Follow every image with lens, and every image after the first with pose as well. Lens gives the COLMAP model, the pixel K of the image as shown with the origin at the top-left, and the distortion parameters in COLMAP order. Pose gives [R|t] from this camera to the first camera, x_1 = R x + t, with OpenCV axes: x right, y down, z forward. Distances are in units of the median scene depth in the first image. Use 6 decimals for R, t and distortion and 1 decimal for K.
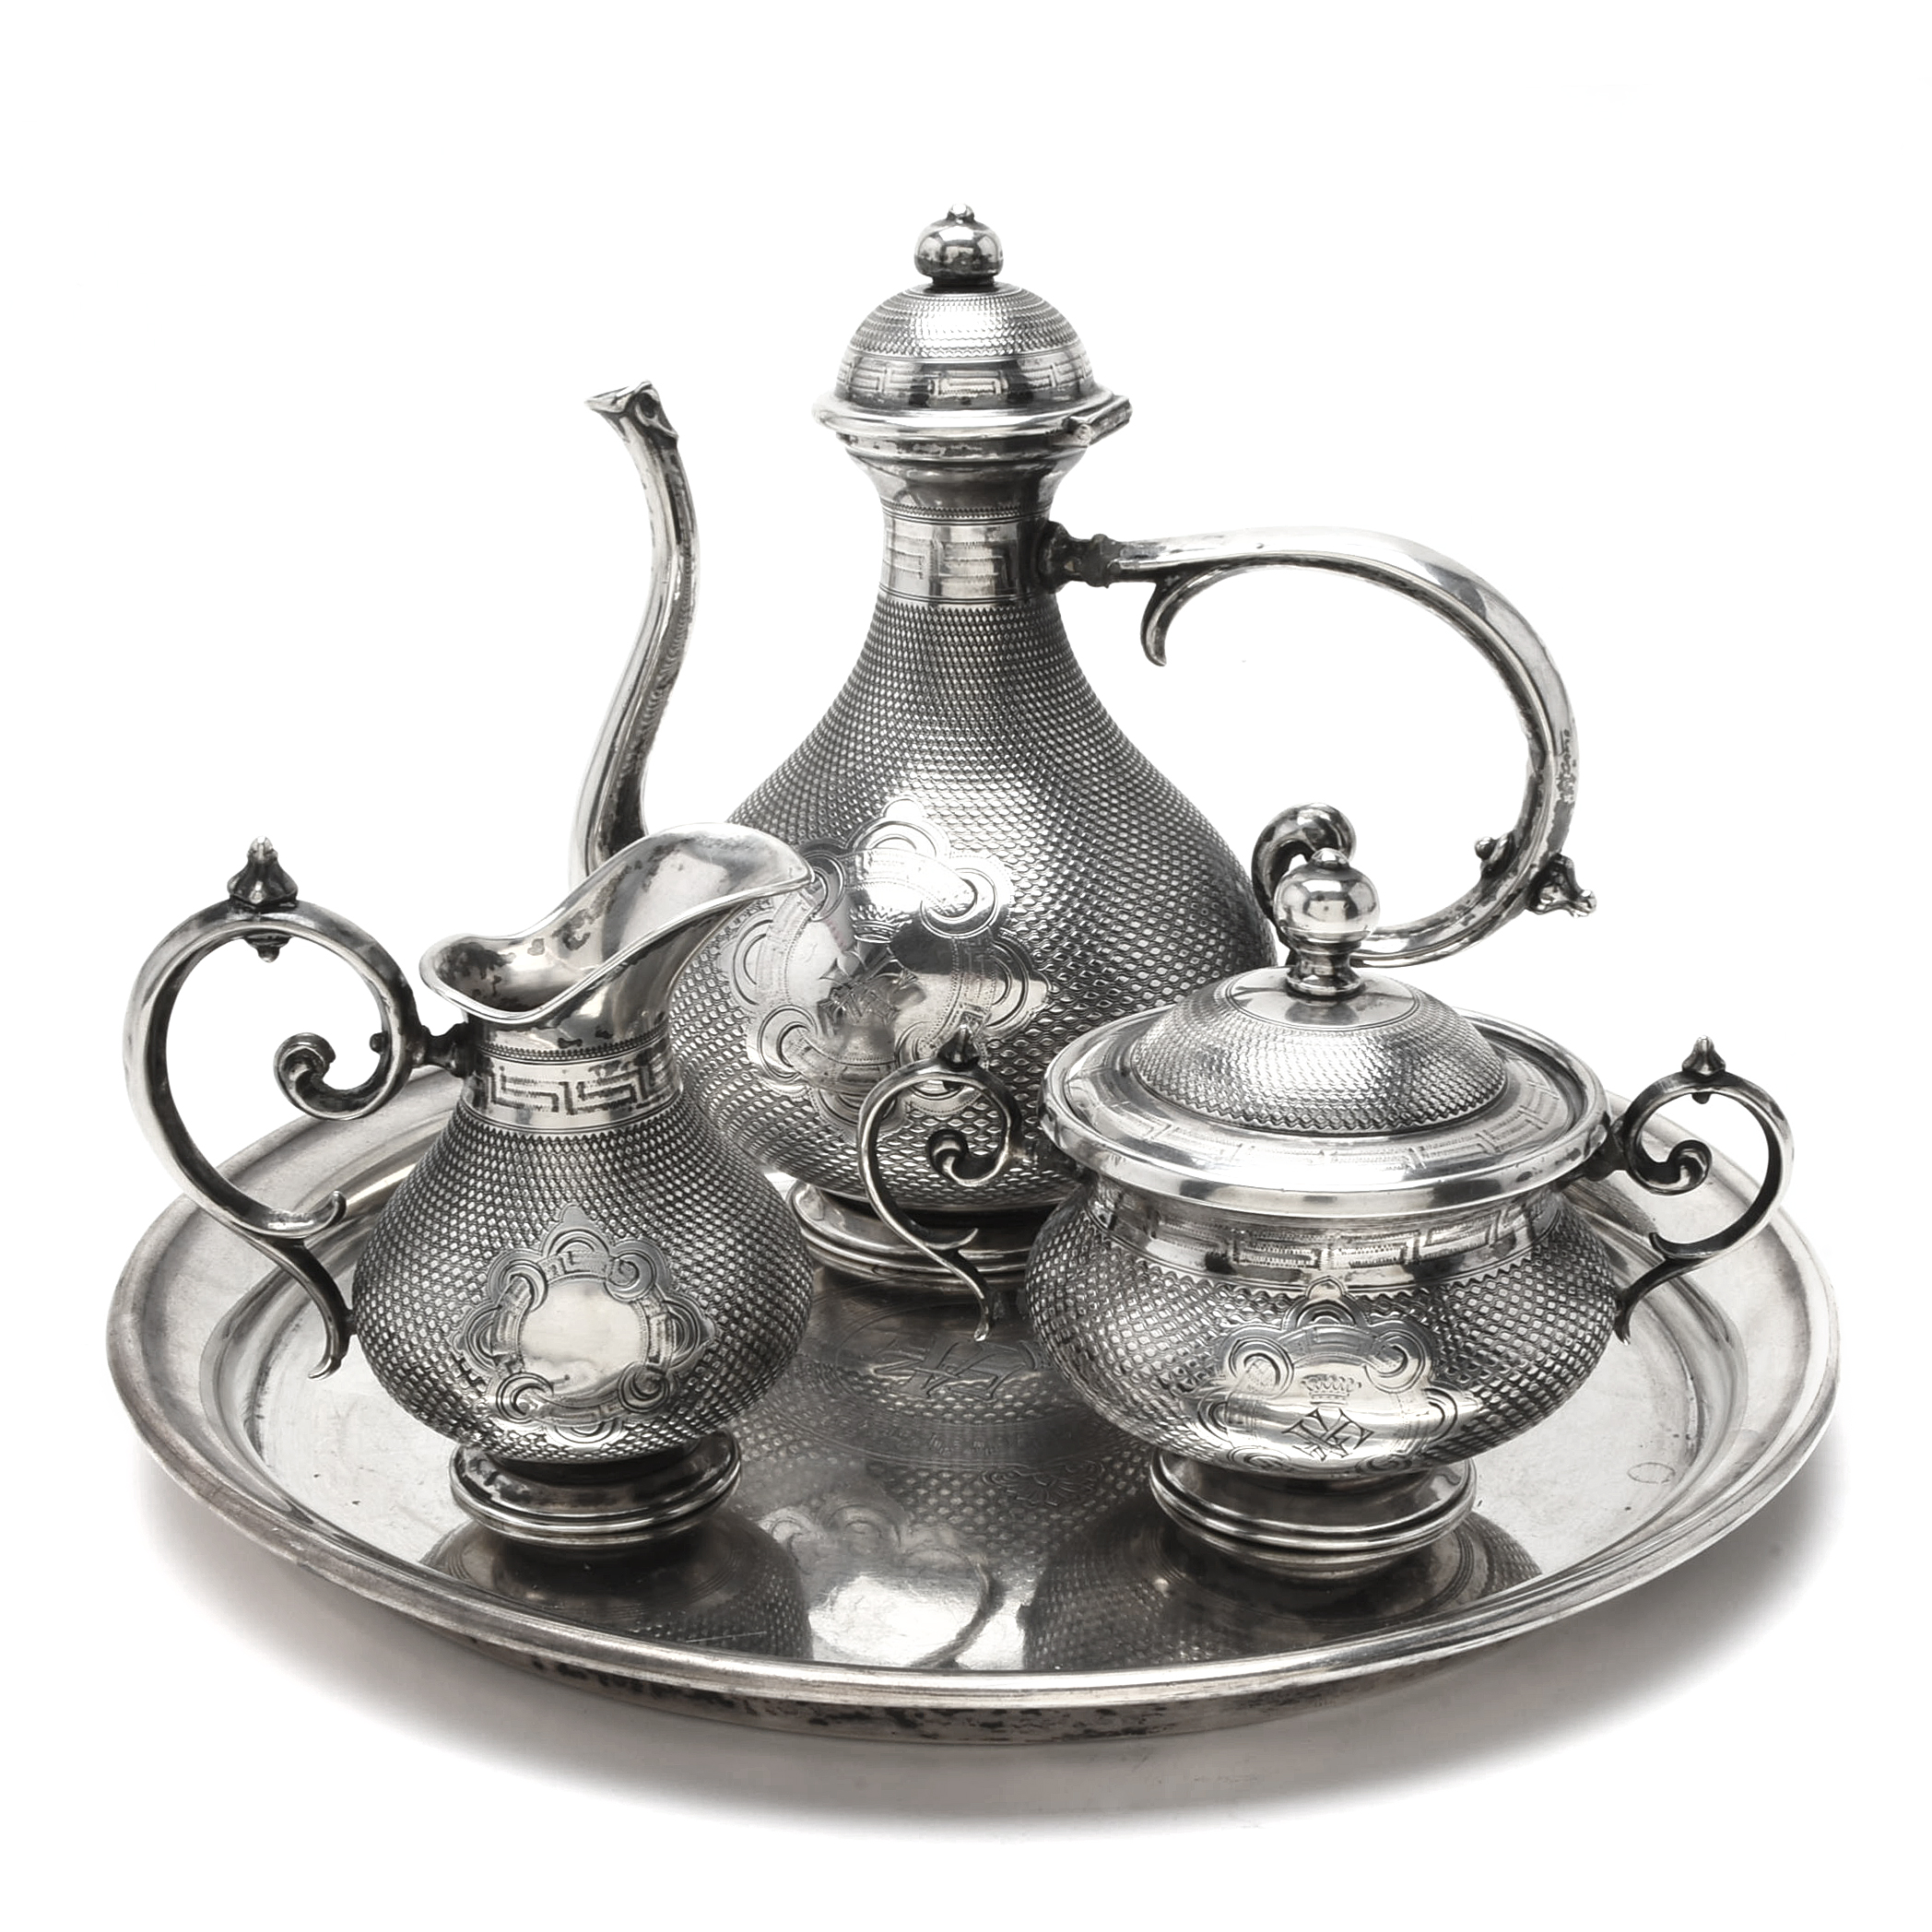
lens RADIAL K [[3592.4, 0, 968.1], [0, 3592.4, 1040.5], [0, 0, 1]] dist [0.005935, -0.185862]
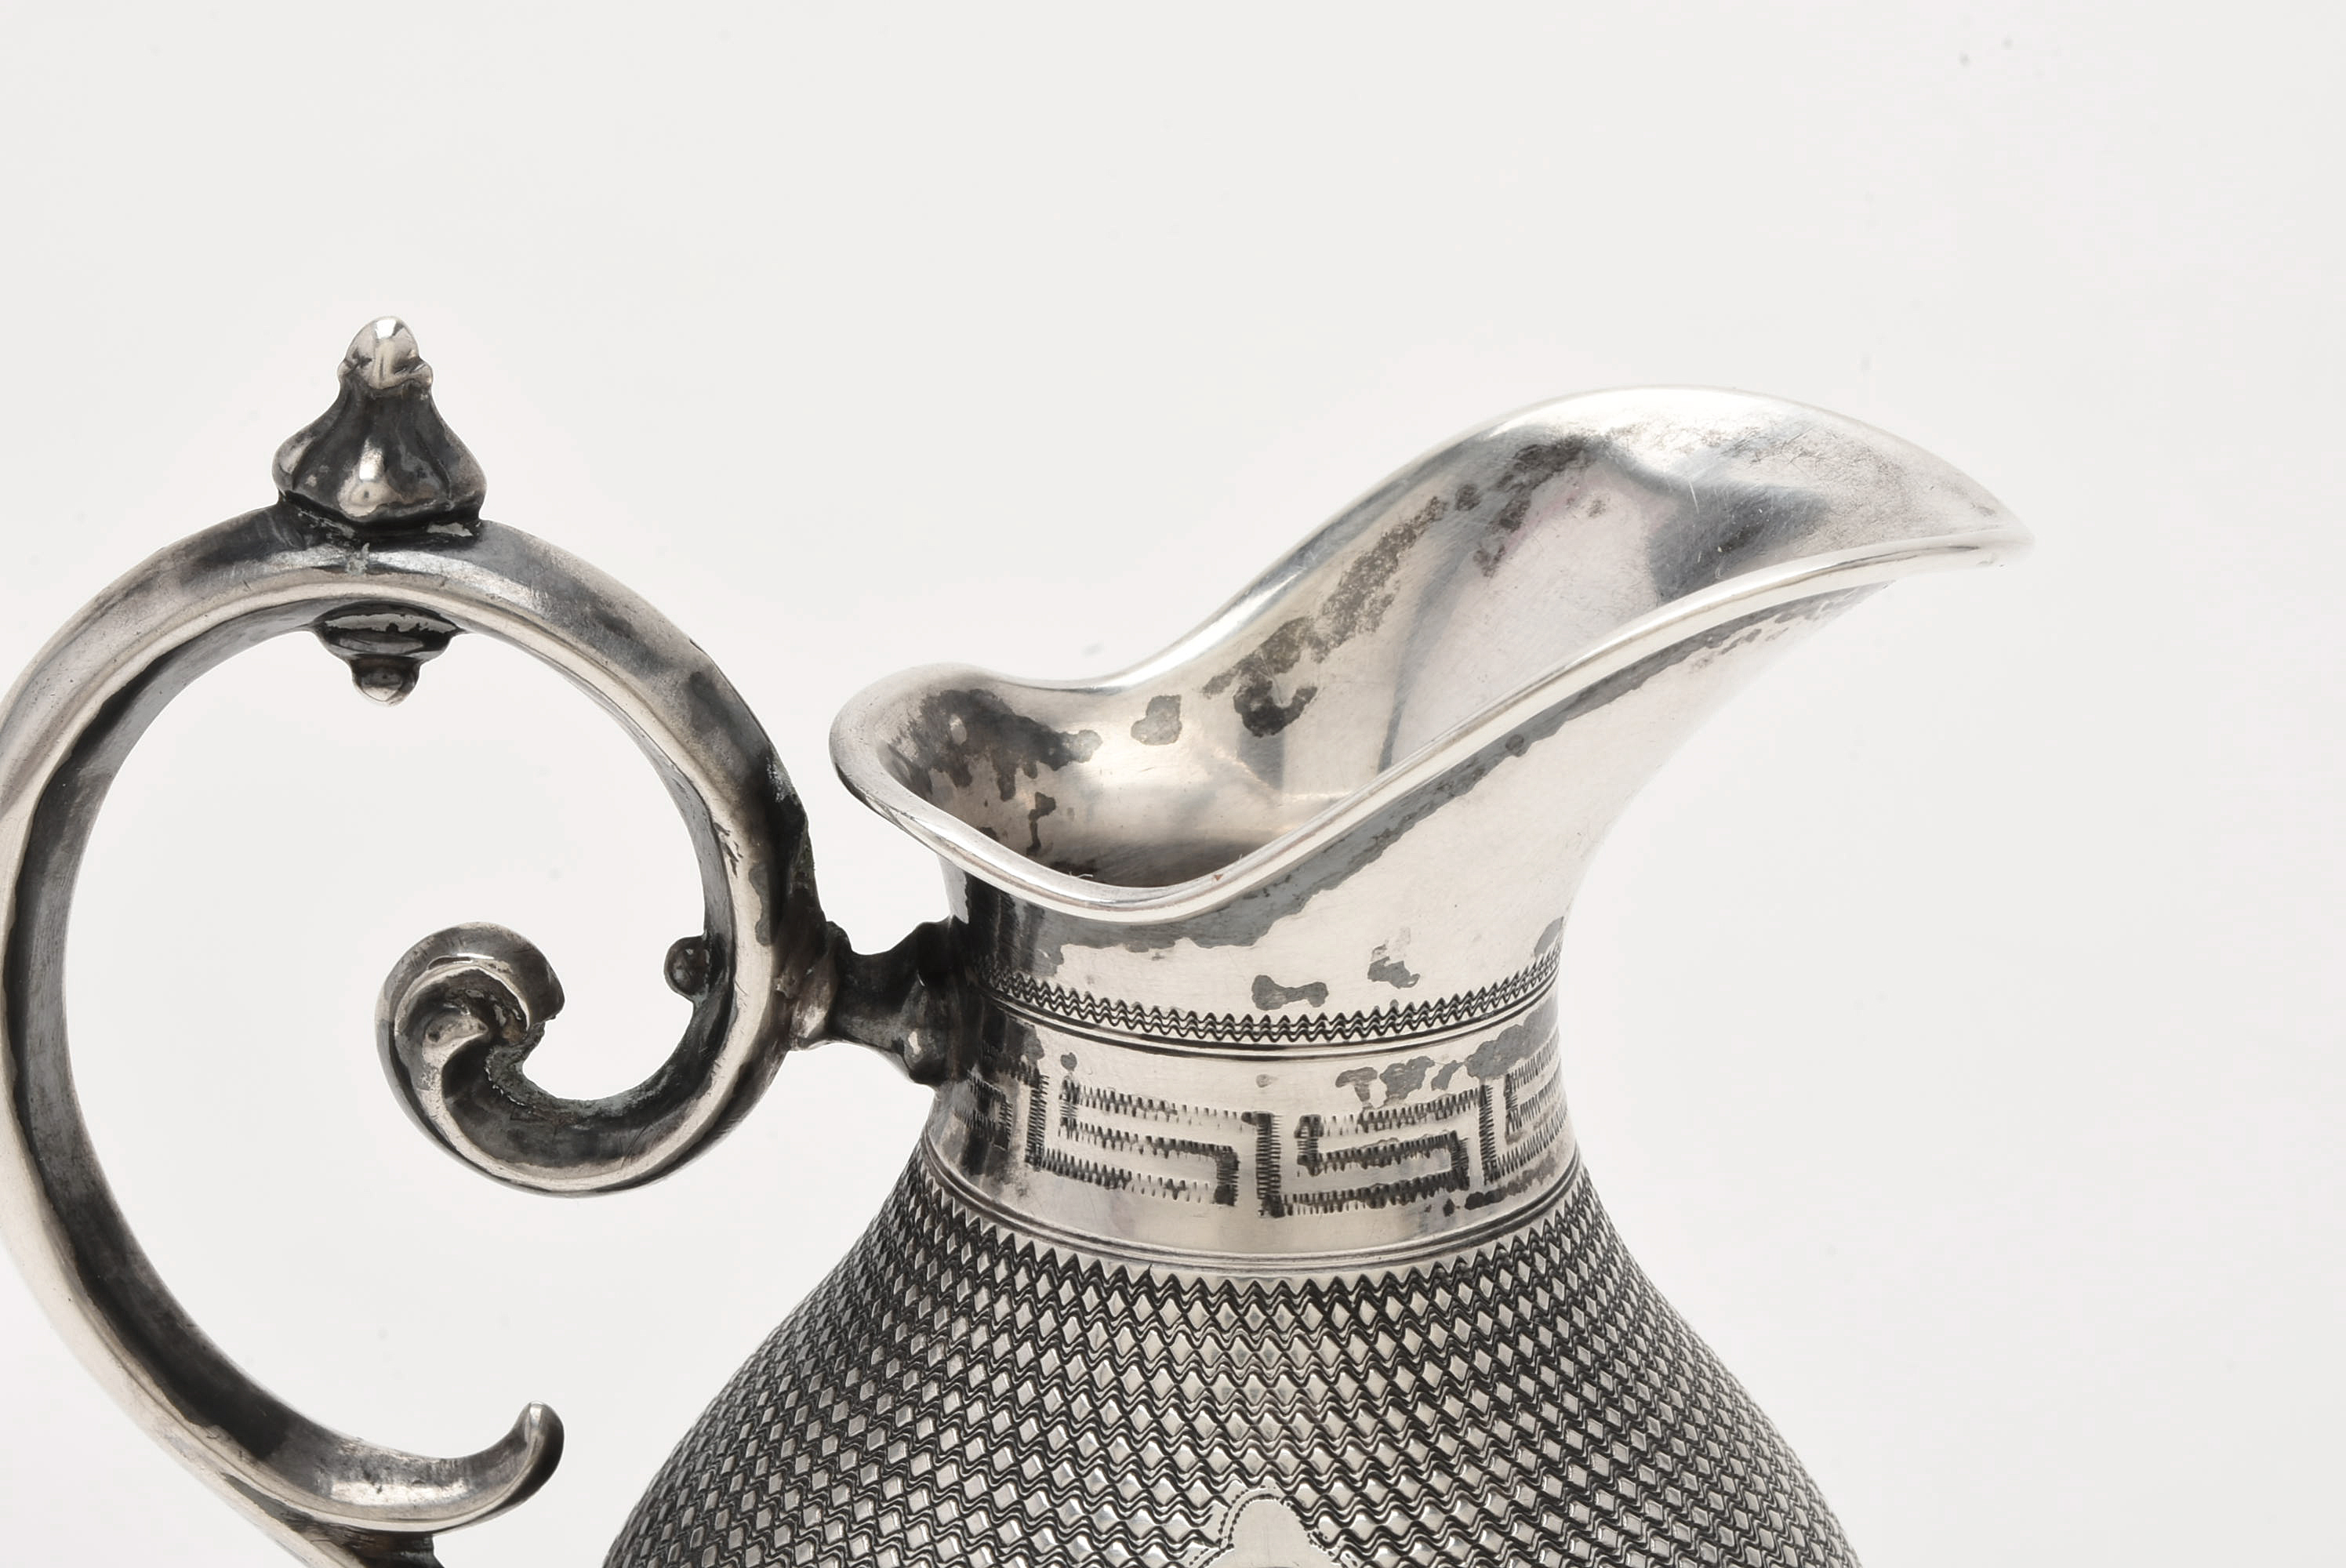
lens RADIAL K [[5364.5, 0, 1173.0], [0, 5364.5, 784.0], [0, 0, 1]] dist [0.002629, -0.334351]
pose [[0.997371, 0.053464, -0.048912, -0.097307], [-0.056390, 0.996573, -0.060525, 0.011567], [0.045509, 0.063124, 0.996968, 0.509527]]
